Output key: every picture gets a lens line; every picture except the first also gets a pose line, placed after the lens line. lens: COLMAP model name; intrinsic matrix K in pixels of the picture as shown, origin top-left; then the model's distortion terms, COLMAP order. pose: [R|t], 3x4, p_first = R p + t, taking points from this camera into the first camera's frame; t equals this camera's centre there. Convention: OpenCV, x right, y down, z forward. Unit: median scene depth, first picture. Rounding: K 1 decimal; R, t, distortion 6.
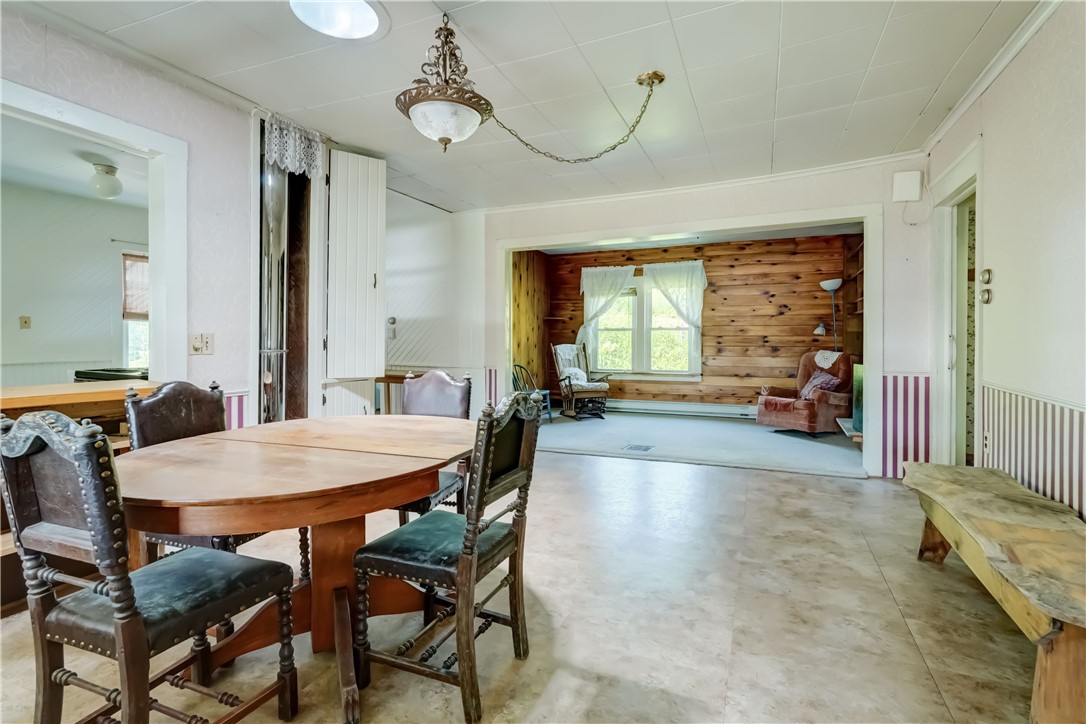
lens RADIAL K [[517.5, 0, 541.1], [0, 517.5, 341.8], [0, 0, 1]] dist [0.000419, 0.000154]
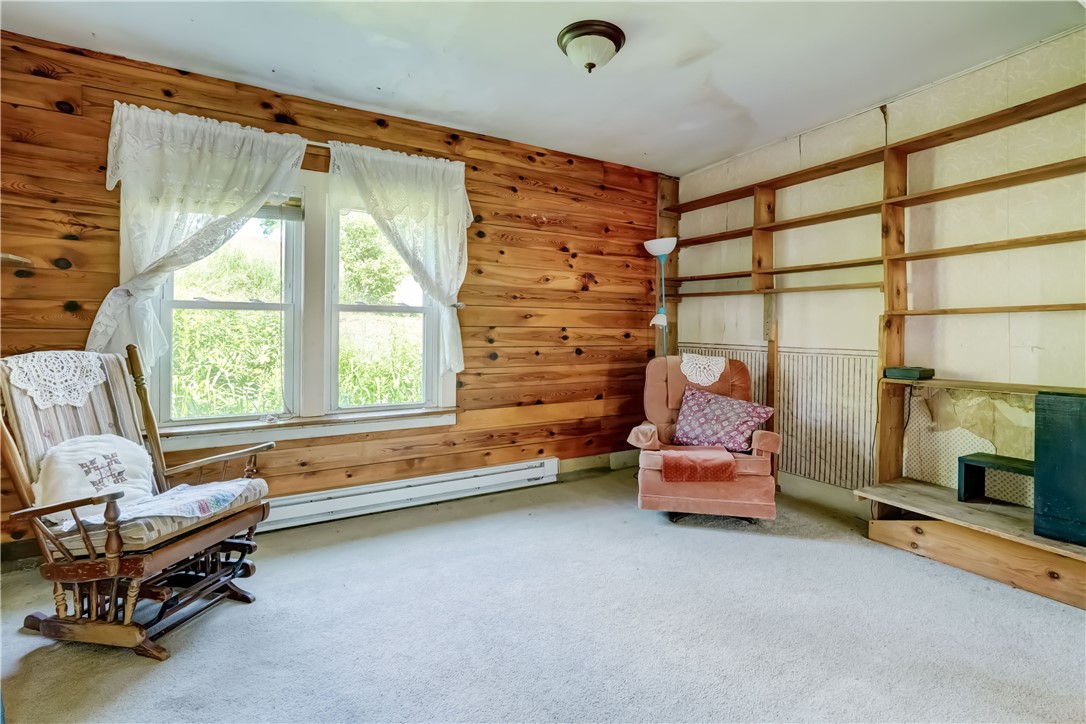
lens RADIAL K [[507.6, 0, 542.4], [0, 507.6, 329.9], [0, 0, 1]] dist [-0.002248, 0.000634]
pose [[0.591879, -0.000377, 0.806027, -0.015512], [-0.006136, 0.999969, 0.004974, -0.010690], [-0.806004, -0.007890, 0.591858, 0.669975]]
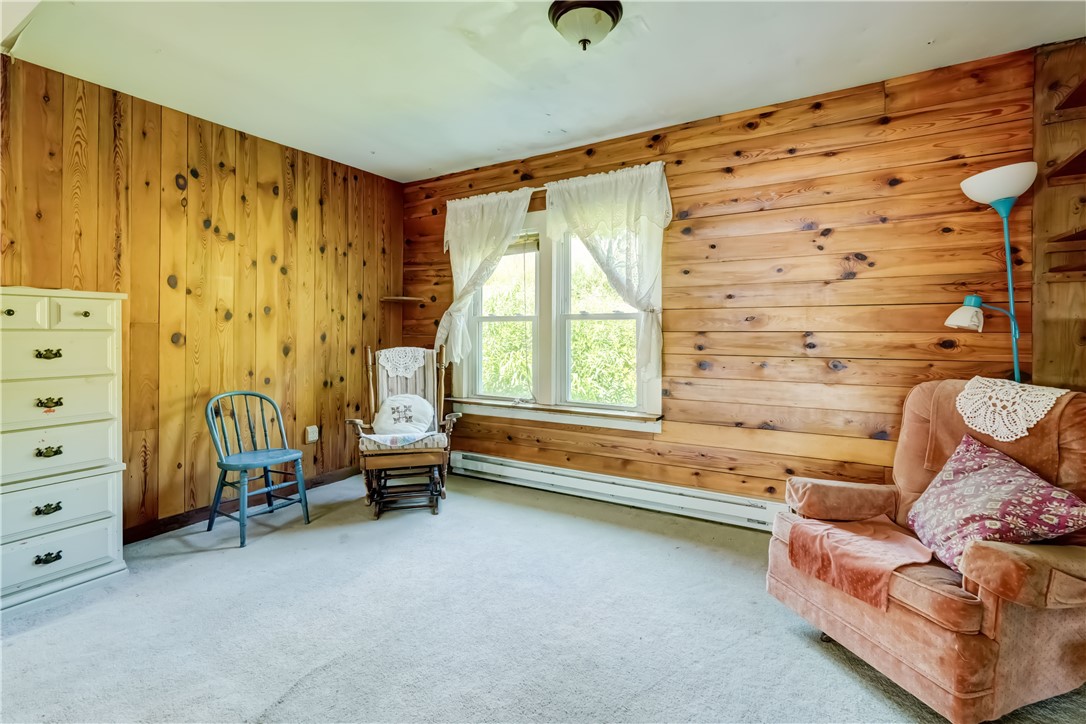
lens RADIAL K [[507.6, 0, 542.4], [0, 507.6, 329.9], [0, 0, 1]] dist [-0.002248, 0.000634]
pose [[0.990572, -0.002101, -0.136979, 0.268741], [0.001041, 0.999969, -0.007810, -0.009452], [0.136991, 0.007594, 0.990543, 0.551208]]
